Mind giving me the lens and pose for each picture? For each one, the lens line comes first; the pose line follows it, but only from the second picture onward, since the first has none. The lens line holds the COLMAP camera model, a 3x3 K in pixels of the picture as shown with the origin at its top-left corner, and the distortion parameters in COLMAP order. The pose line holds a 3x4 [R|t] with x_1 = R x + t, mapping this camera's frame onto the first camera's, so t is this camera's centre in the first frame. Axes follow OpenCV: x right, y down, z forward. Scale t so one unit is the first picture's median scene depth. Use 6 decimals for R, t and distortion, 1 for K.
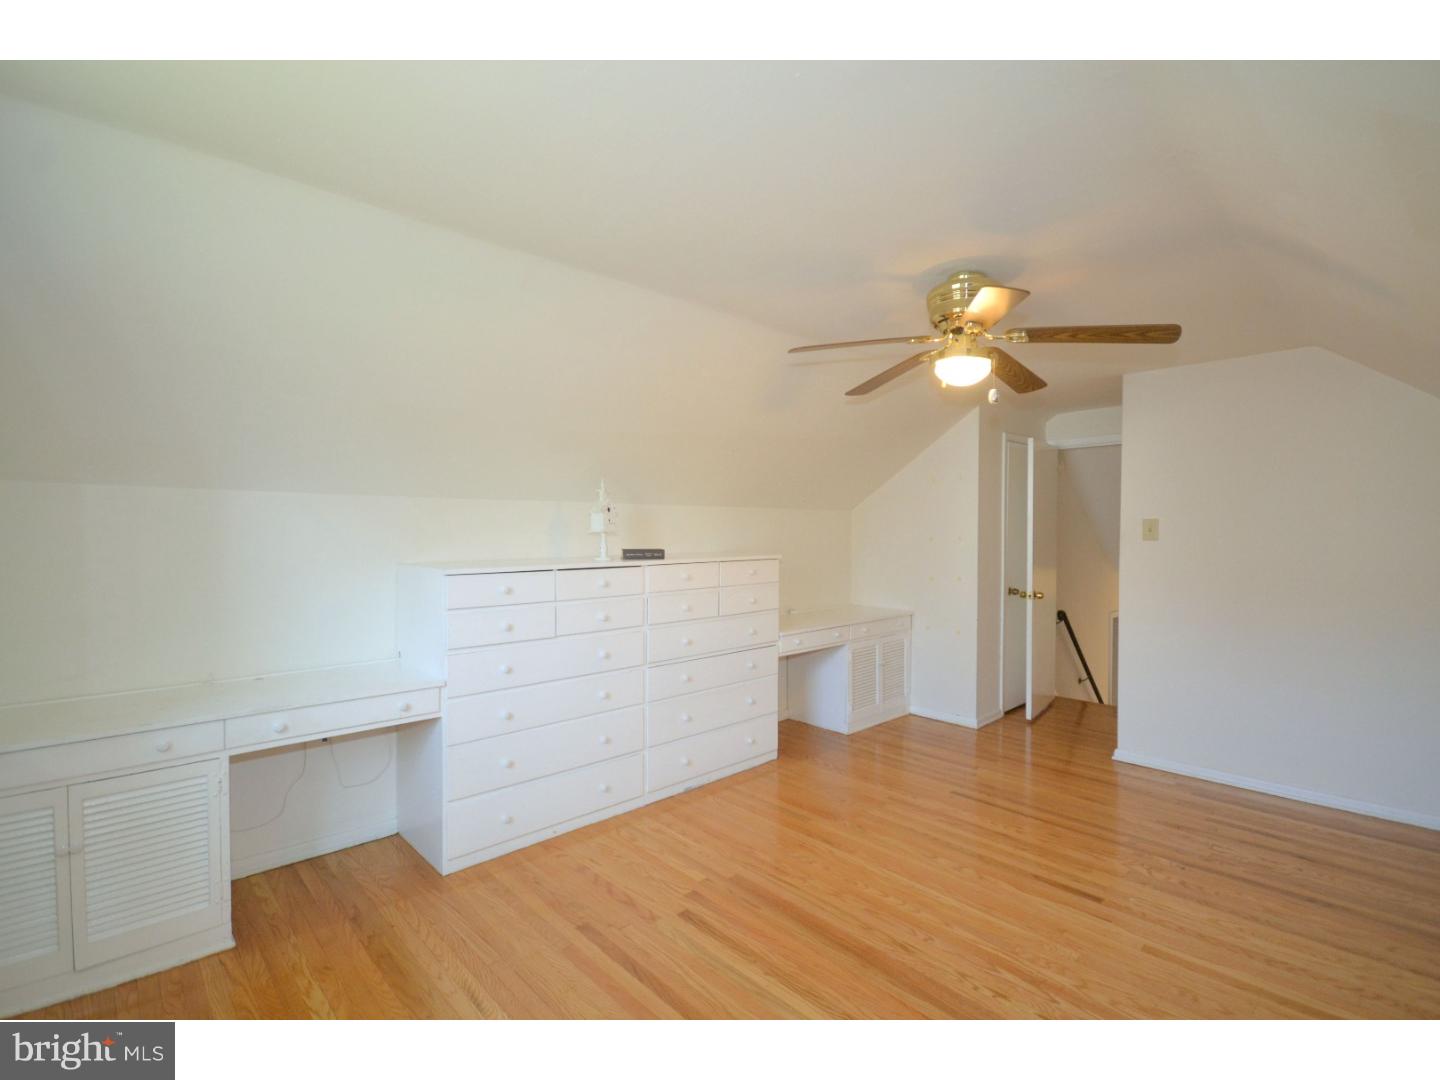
lens RADIAL K [[679.1, 0, 723.7], [0, 679.1, 543.7], [0, 0, 1]] dist [0.000303, 0.000158]
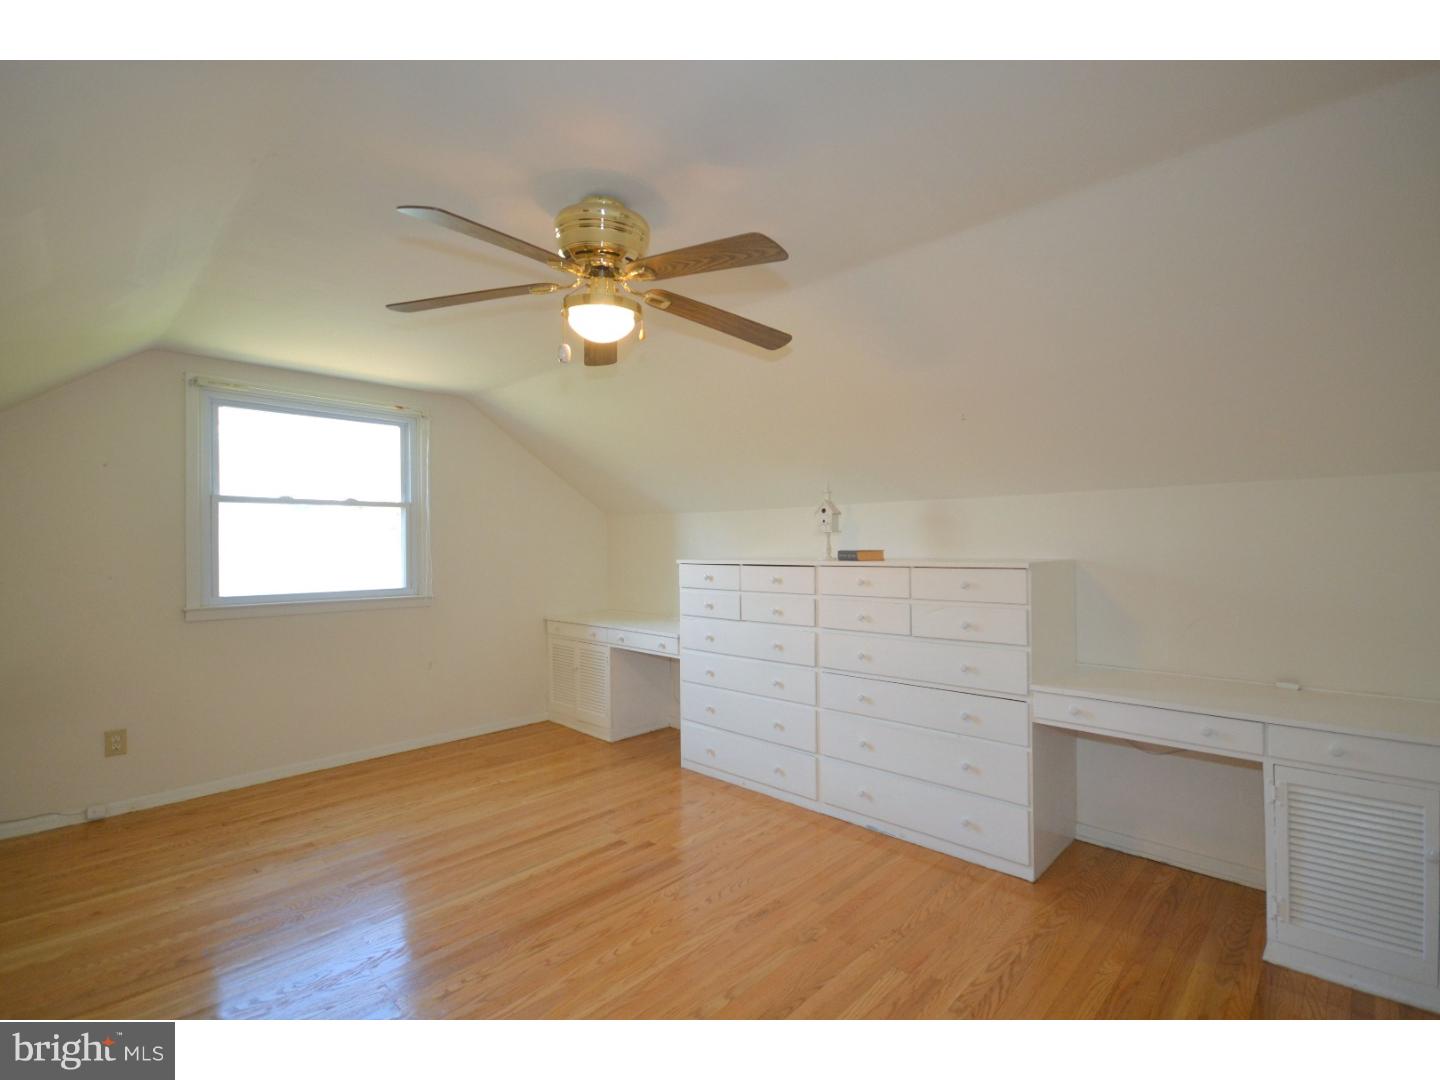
lens RADIAL K [[679.1, 0, 723.7], [0, 679.1, 543.7], [0, 0, 1]] dist [0.000303, 0.000158]
pose [[0.022879, -0.005319, -0.999724, 0.909044], [-0.010412, 0.999930, -0.005558, 0.007628], [0.999684, 0.010537, 0.022822, 0.889448]]
